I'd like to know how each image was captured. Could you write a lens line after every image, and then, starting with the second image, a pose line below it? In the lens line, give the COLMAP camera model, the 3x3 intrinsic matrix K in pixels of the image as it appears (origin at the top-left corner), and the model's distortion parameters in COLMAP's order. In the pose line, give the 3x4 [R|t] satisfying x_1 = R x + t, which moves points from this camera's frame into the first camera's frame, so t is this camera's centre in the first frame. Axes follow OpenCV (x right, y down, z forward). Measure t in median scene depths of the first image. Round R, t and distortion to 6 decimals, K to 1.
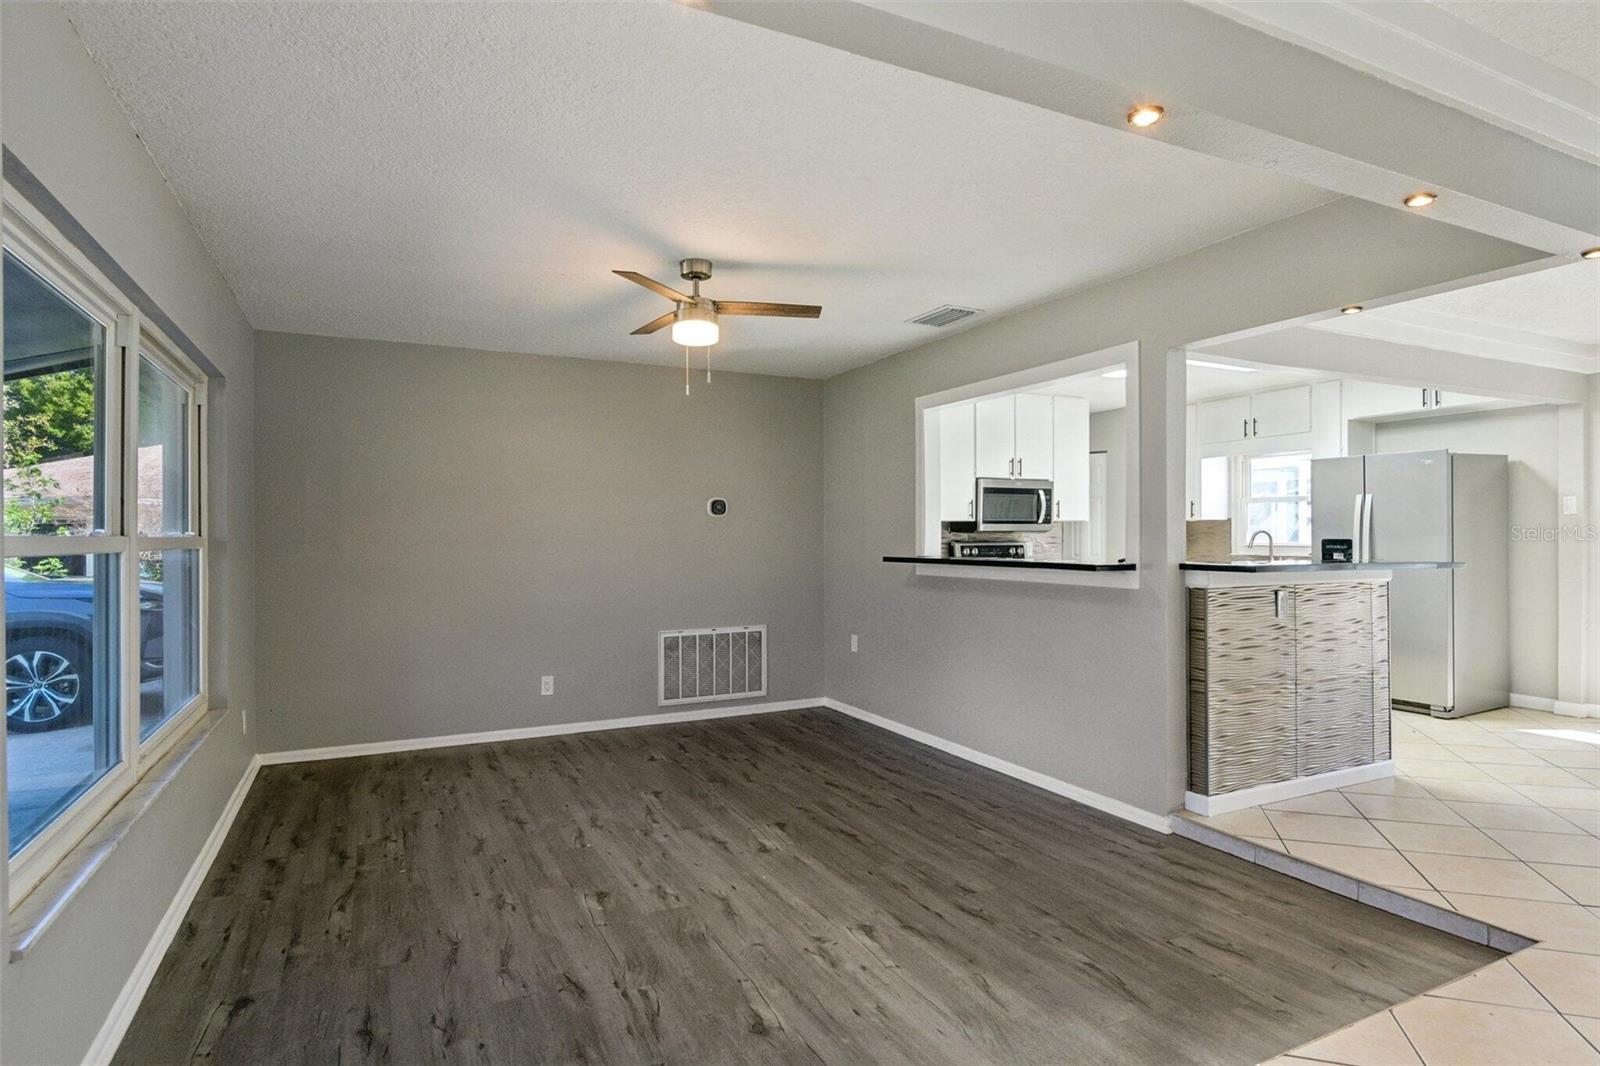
lens RADIAL K [[835.8, 0, 800.0], [0, 835.8, 533.0], [0, 0, 1]] dist [-0.000527, -0.016931]
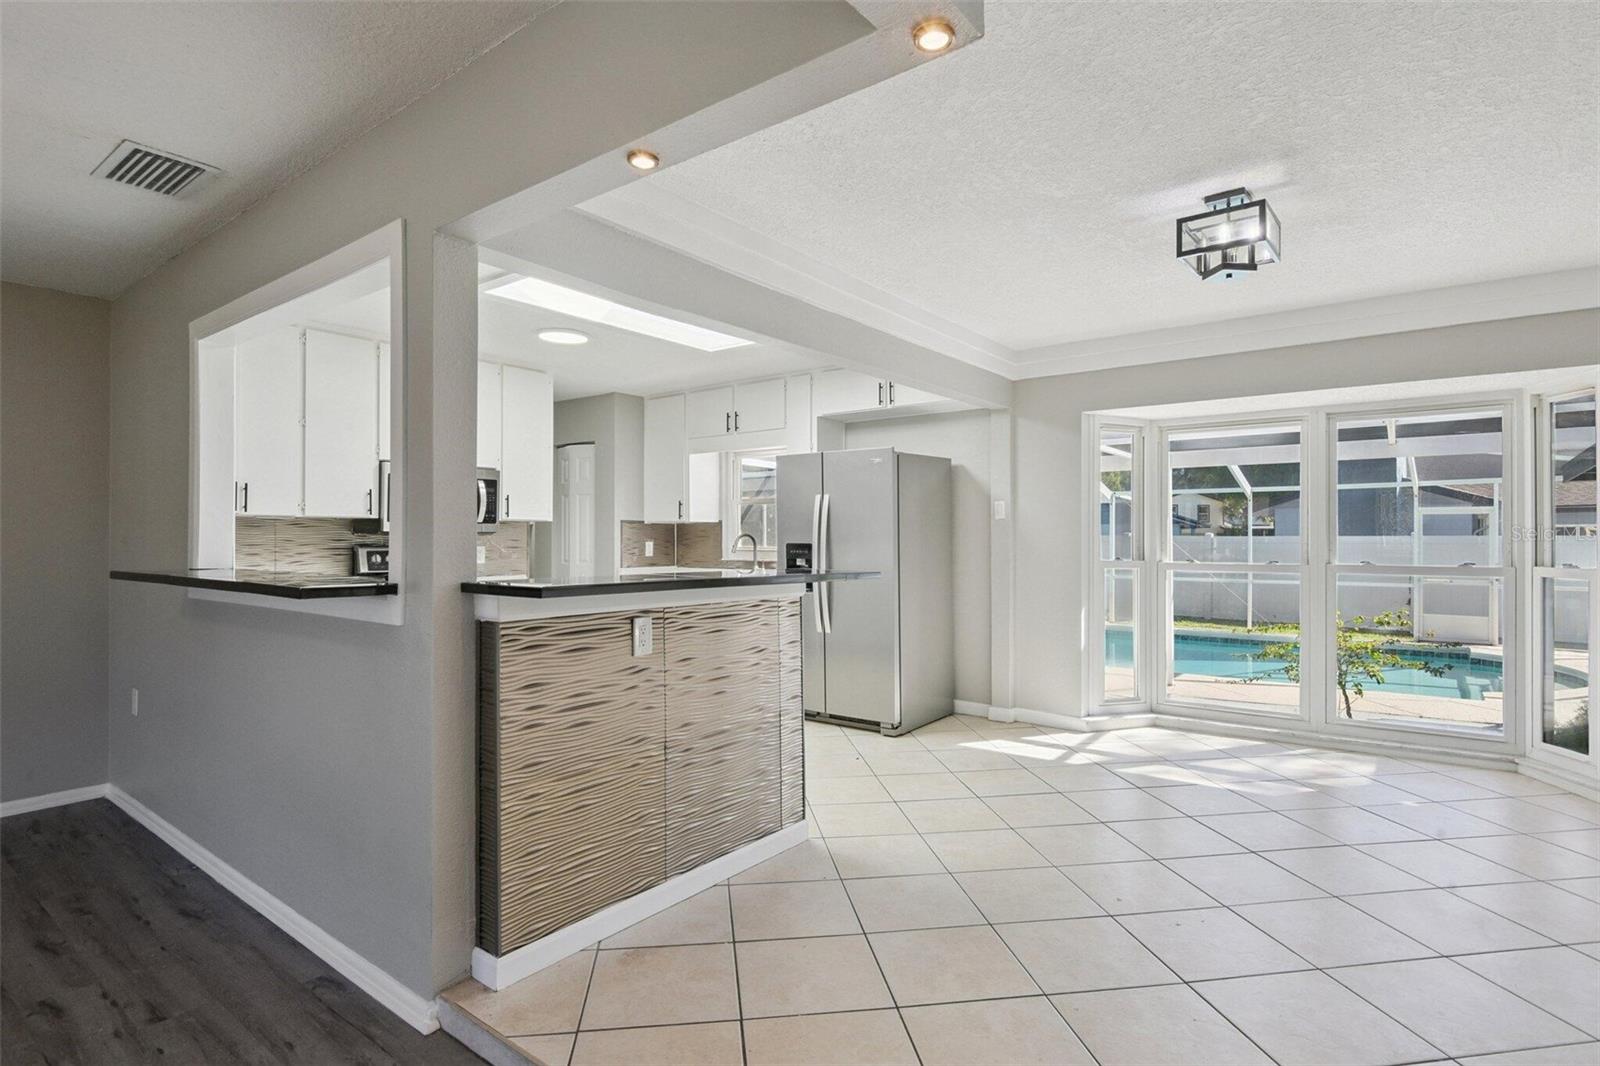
lens RADIAL K [[789.0, 0, 799.8], [0, 789.0, 512.2], [0, 0, 1]] dist [-0.020479, -0.000240]
pose [[0.895313, 0.018117, 0.445069, 0.293418], [-0.004456, 0.999487, -0.031722, 0.001017], [-0.445416, 0.026417, 0.894934, 0.254710]]
